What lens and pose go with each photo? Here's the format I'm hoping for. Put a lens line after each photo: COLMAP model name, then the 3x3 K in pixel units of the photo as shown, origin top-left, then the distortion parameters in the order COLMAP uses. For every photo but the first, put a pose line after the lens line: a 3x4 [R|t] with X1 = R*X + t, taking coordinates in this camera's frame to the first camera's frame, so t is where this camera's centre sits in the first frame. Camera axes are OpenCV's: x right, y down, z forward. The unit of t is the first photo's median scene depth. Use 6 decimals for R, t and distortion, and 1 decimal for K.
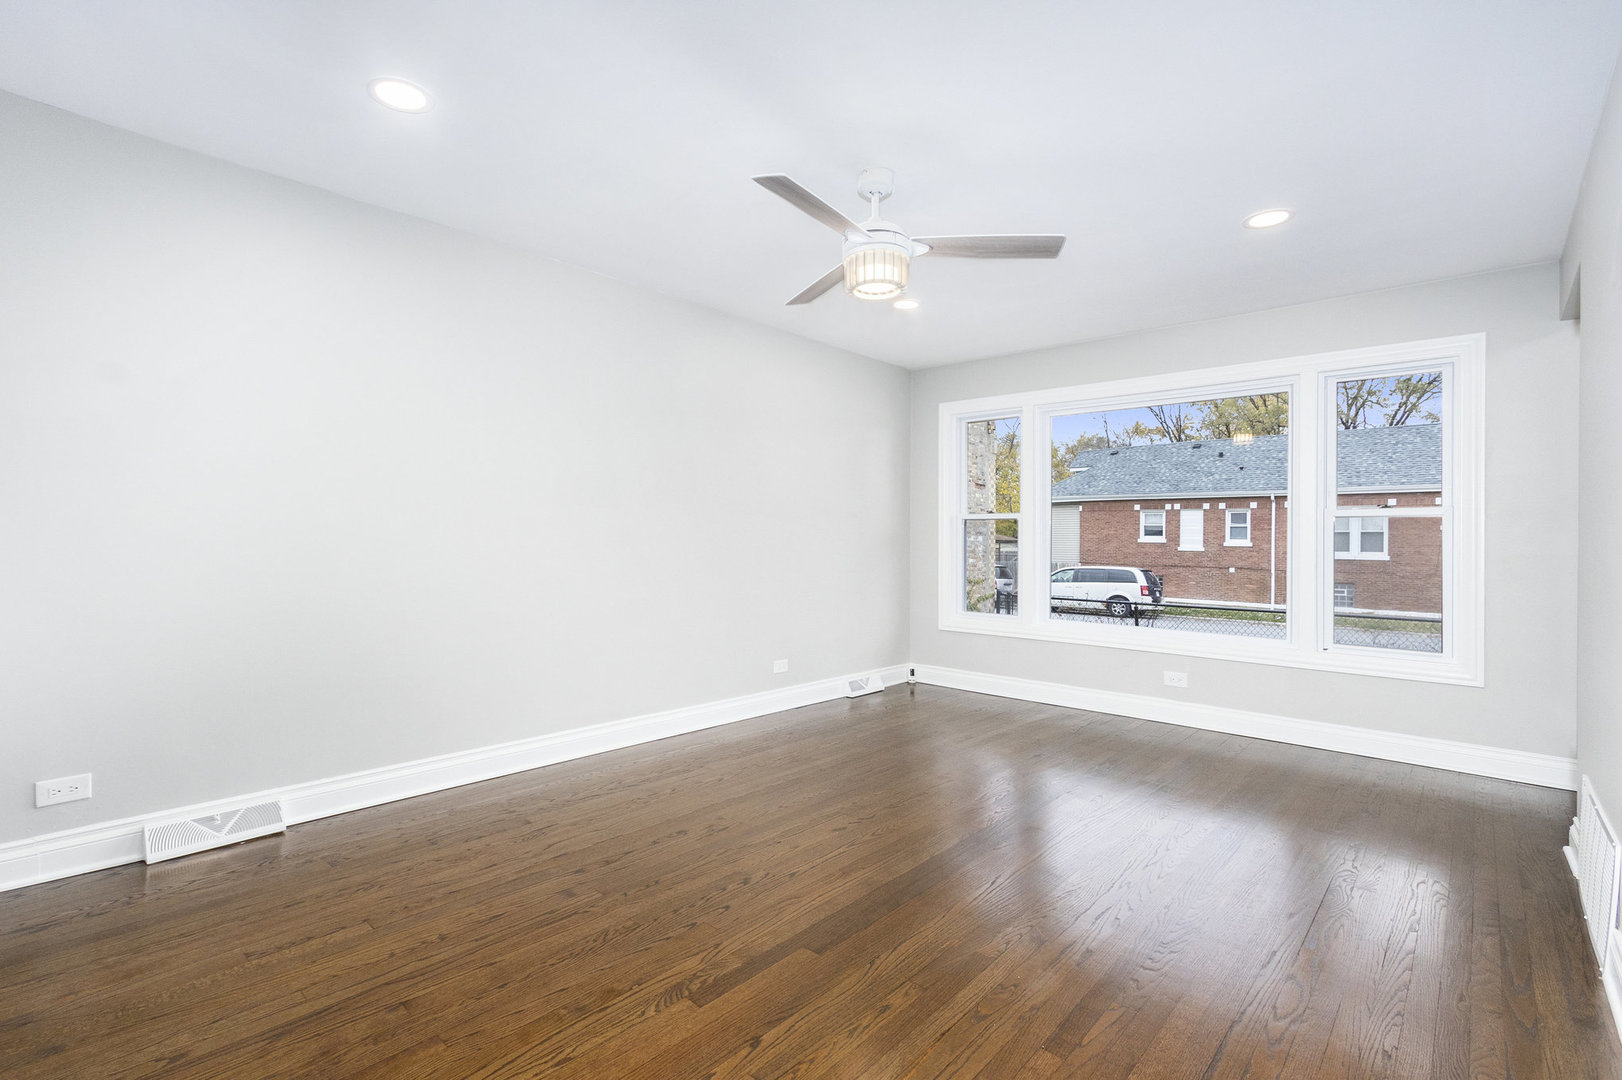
lens RADIAL K [[741.2, 0, 795.4], [0, 741.2, 536.7], [0, 0, 1]] dist [-0.000747, -0.001215]
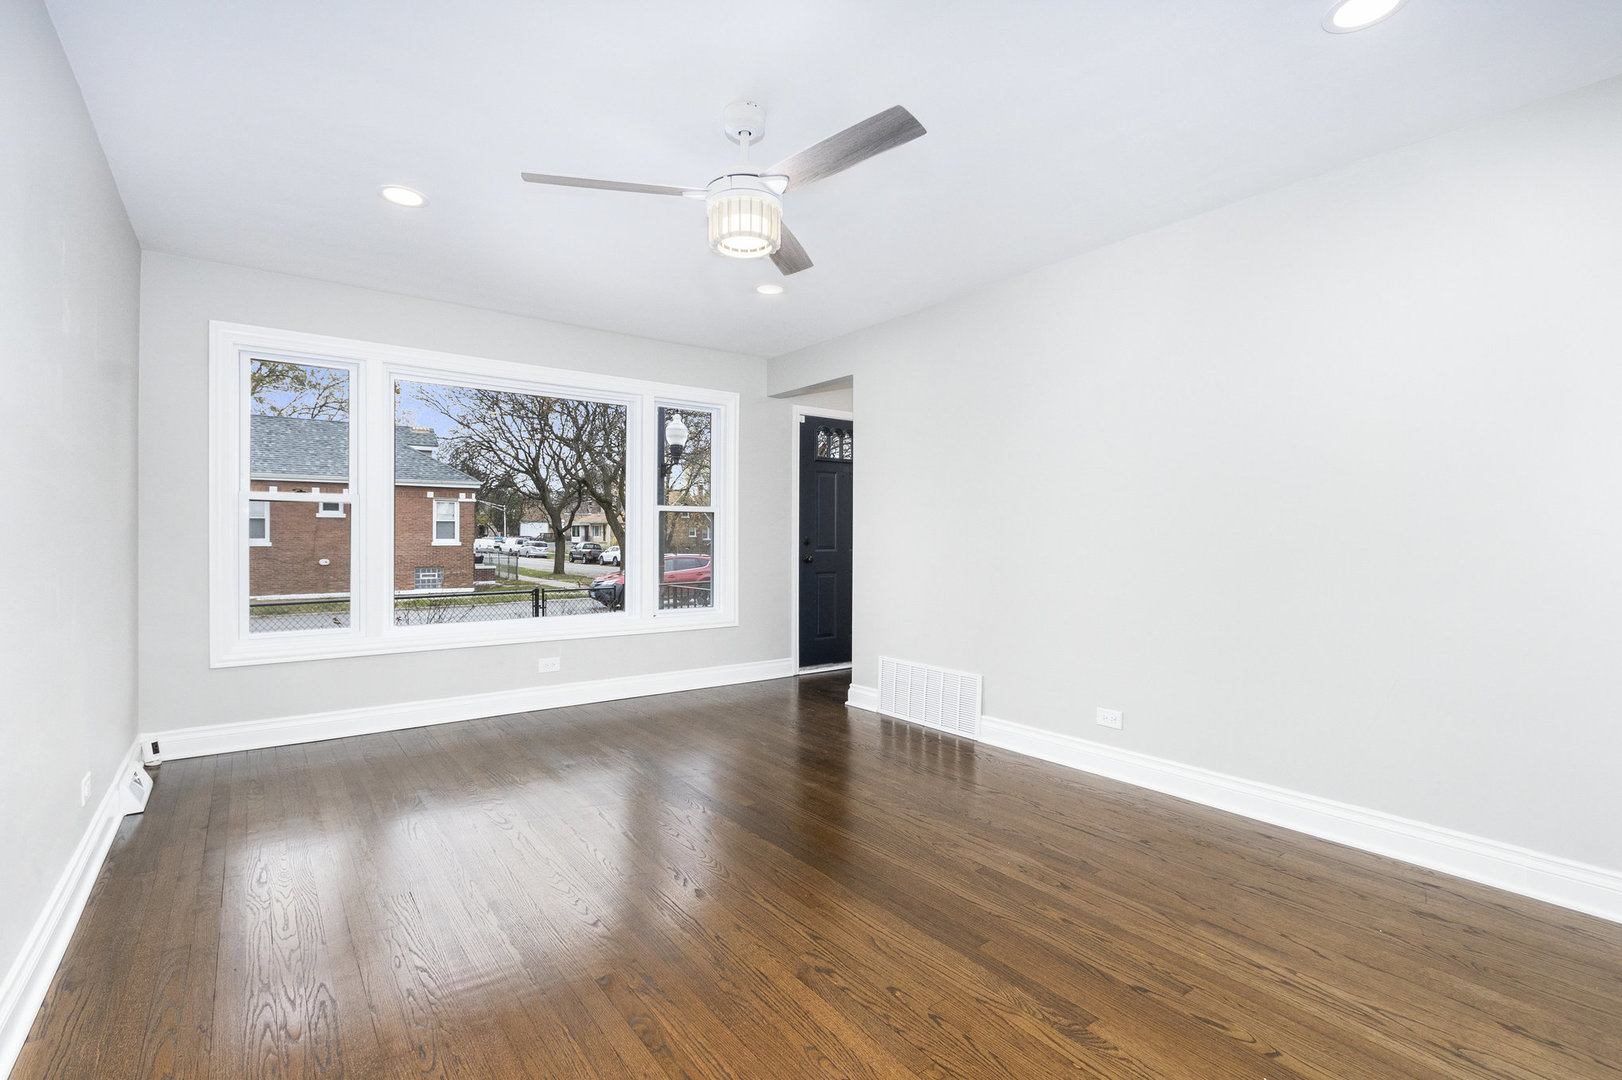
lens RADIAL K [[746.3, 0, 798.3], [0, 746.3, 541.0], [0, 0, 1]] dist [0.005405, 0.000072]
pose [[0.185826, -0.019332, 0.982392, -0.375126], [-0.005630, 0.999769, 0.020739, -0.004028], [-0.982566, -0.009385, 0.185675, 0.392207]]
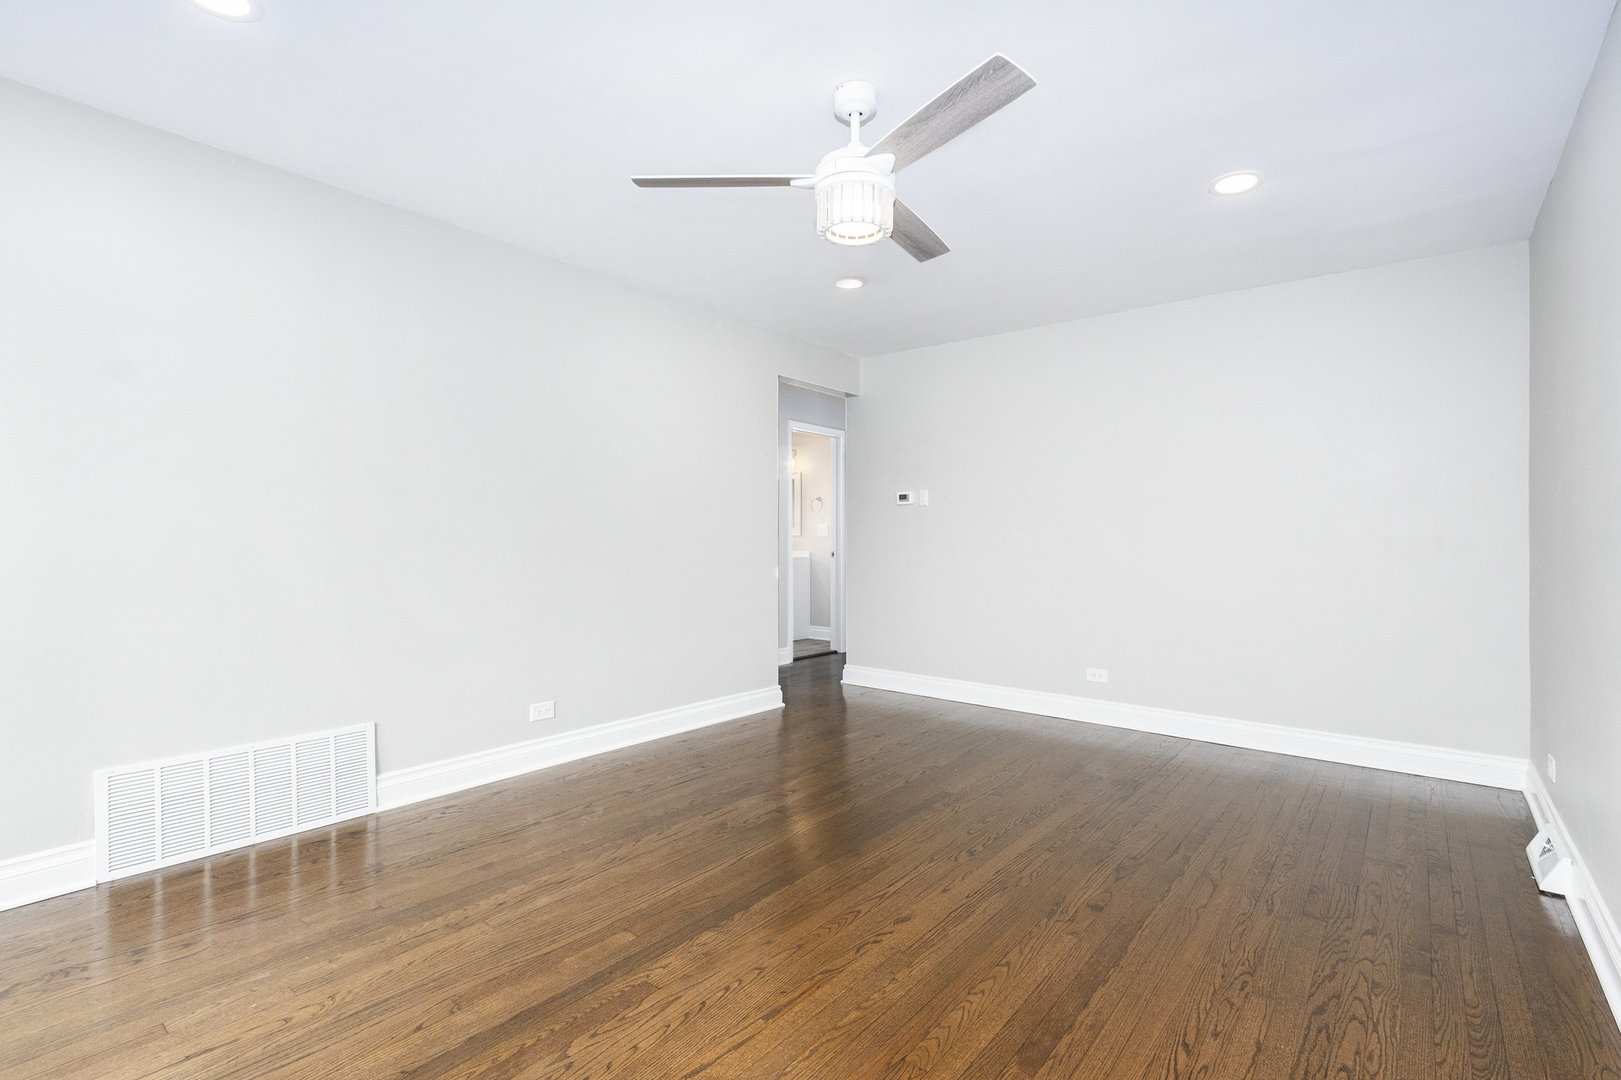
lens RADIAL K [[761.6, 0, 811.3], [0, 761.6, 543.6], [0, 0, 1]] dist [0.000498, 0.000537]
pose [[-0.996919, -0.019217, -0.076053, 0.114527], [-0.019503, 0.999805, 0.003018, 0.006509], [0.075980, 0.004492, -0.997099, 0.925649]]
